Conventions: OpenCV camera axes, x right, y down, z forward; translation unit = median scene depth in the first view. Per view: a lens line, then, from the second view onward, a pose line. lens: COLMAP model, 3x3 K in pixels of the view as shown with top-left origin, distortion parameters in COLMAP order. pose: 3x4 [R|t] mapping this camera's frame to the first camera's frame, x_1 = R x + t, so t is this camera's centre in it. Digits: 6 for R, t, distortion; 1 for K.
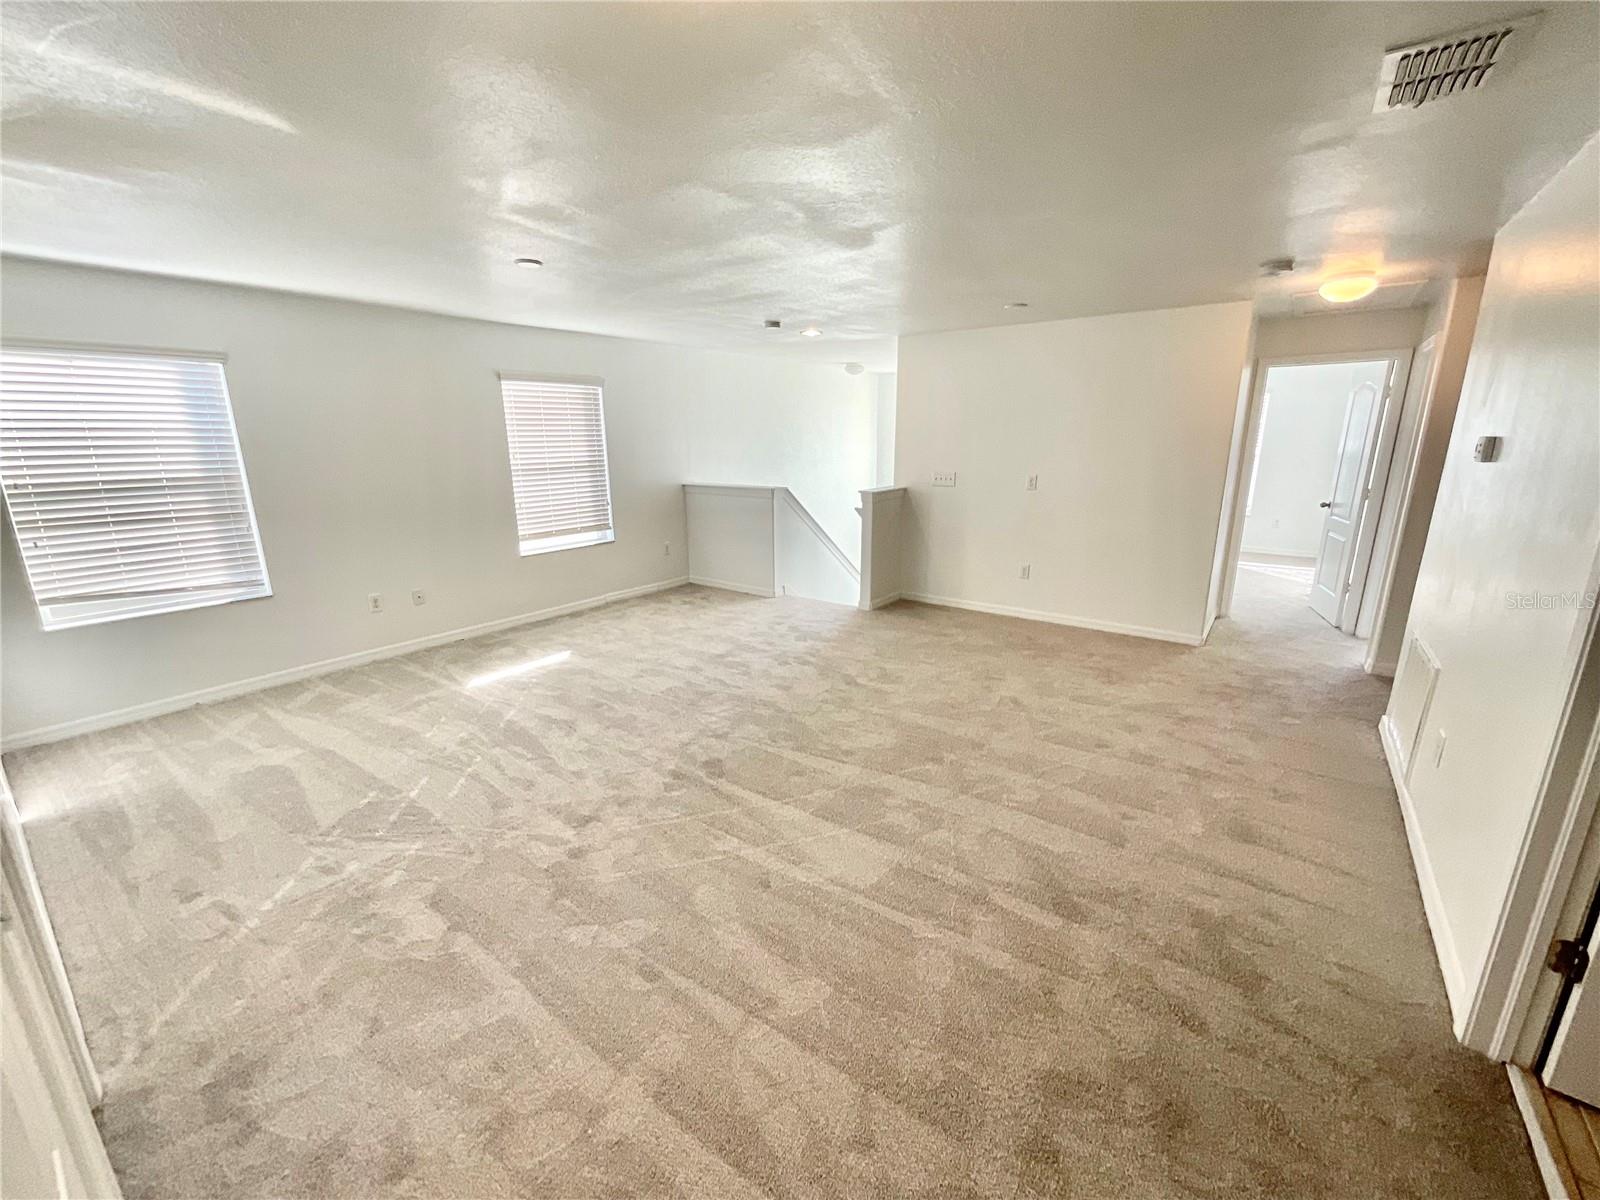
lens RADIAL K [[651.8, 0, 800.0], [0, 651.8, 600.0], [0, 0, 1]] dist [-0.001455, -0.000046]
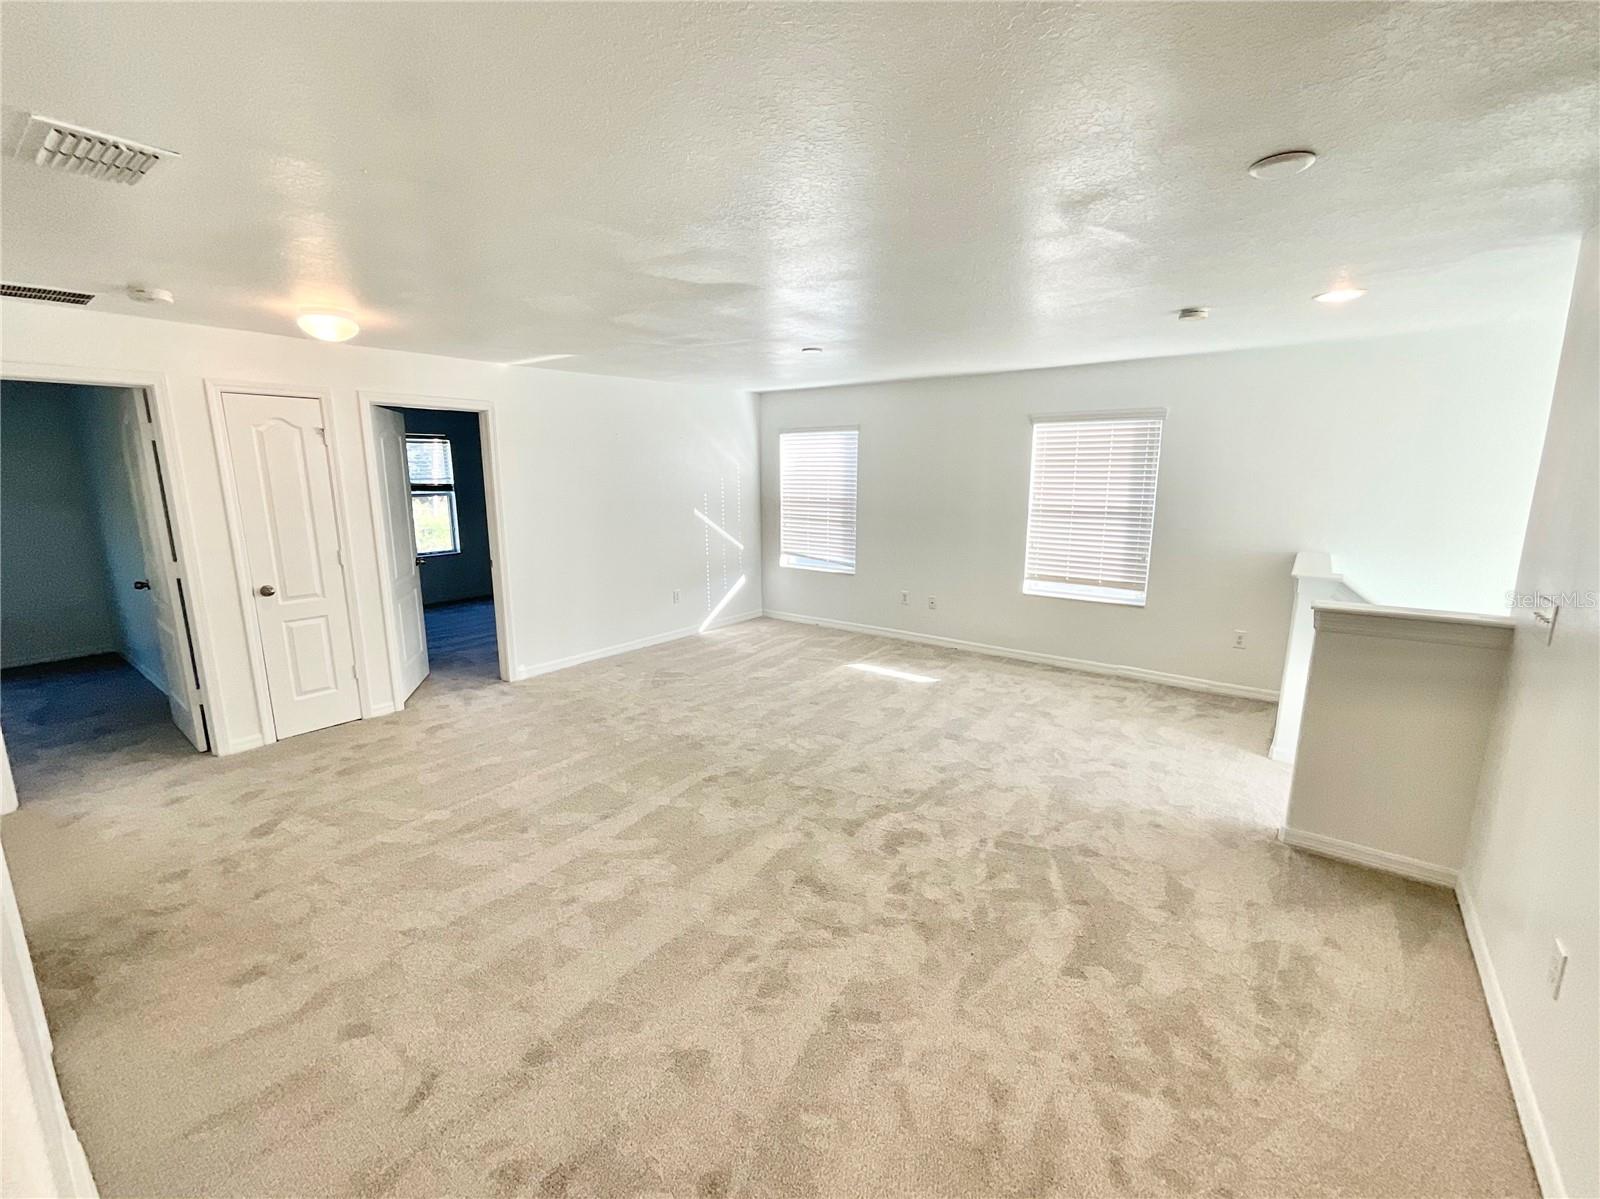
lens RADIAL K [[674.3, 0, 804.8], [0, 674.3, 598.0], [0, 0, 1]] dist [0.000488, 0.000125]
pose [[-0.003118, 0.194229, -0.980951, 0.696811], [-0.247836, 0.950202, 0.188928, -0.200803], [0.968797, 0.243704, 0.045174, 0.715958]]
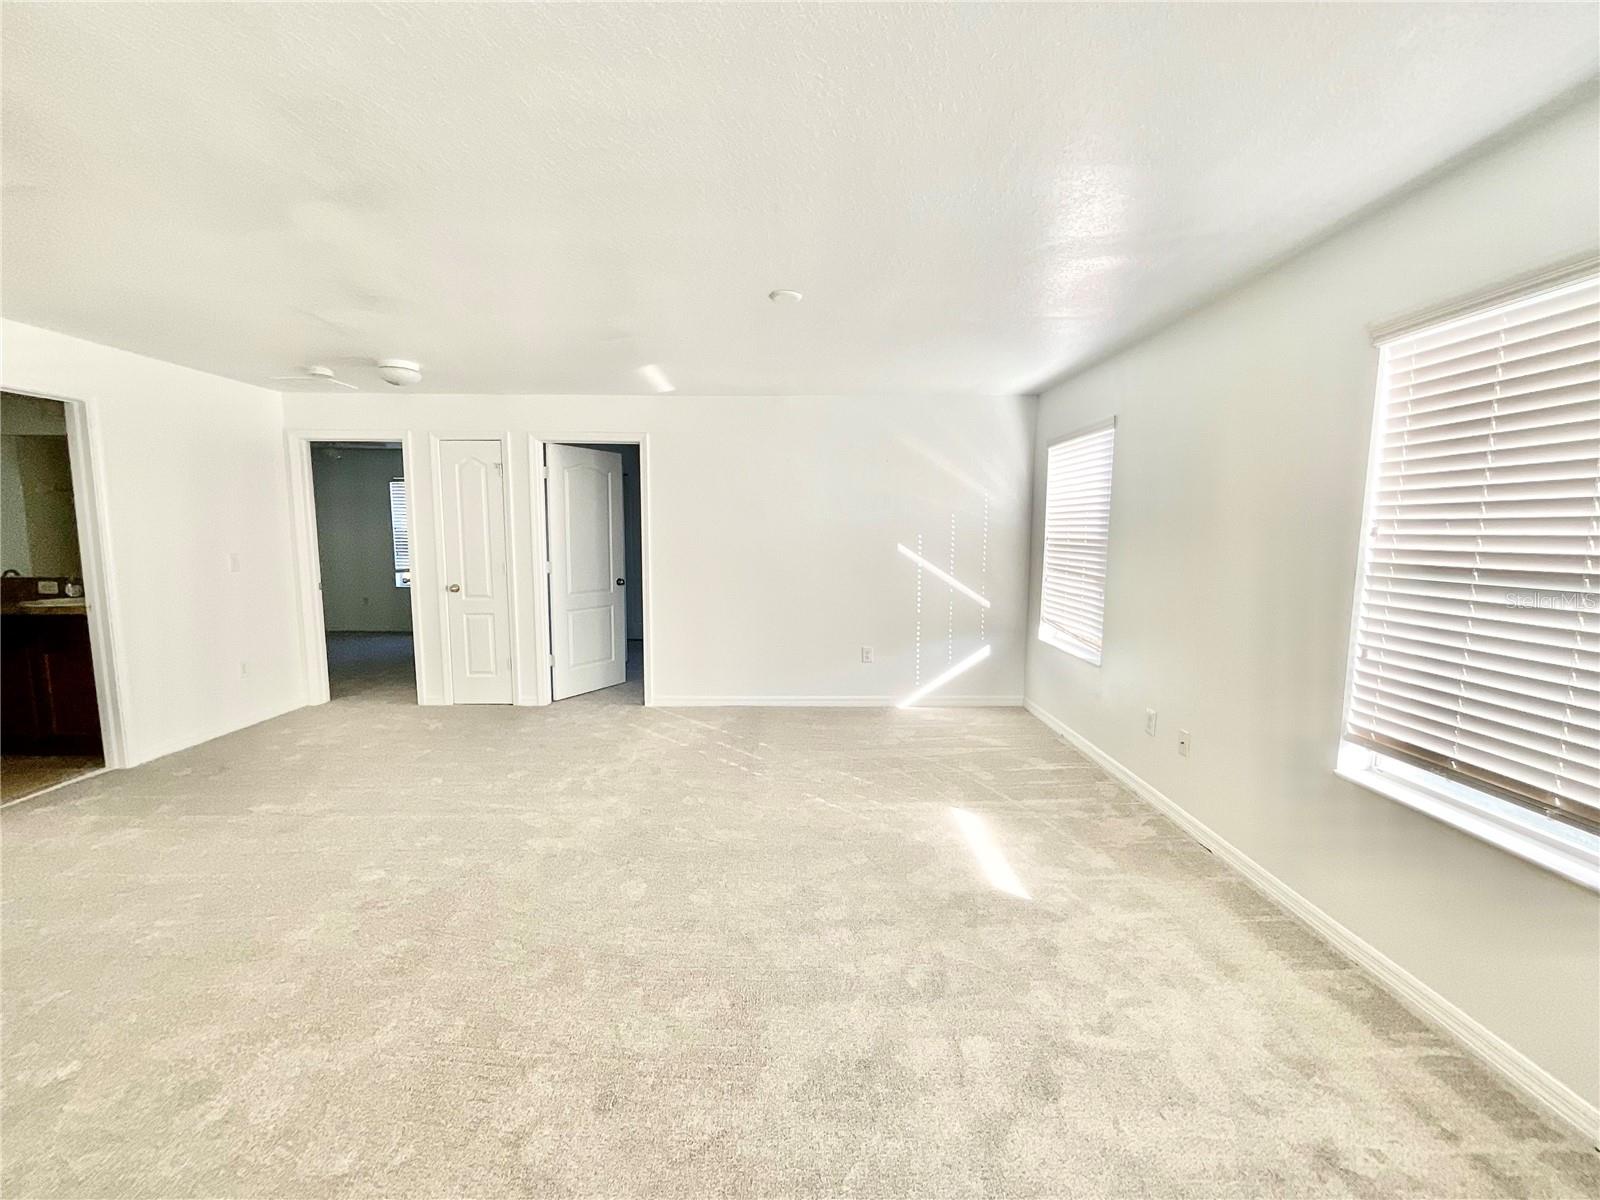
lens RADIAL K [[651.8, 0, 800.0], [0, 651.8, 600.0], [0, 0, 1]] dist [-0.001455, -0.000046]
pose [[-0.787975, 0.069601, -0.611761, 0.083139], [-0.153042, 0.940267, 0.304100, -0.275106], [0.596384, 0.333248, -0.730255, 1.217391]]
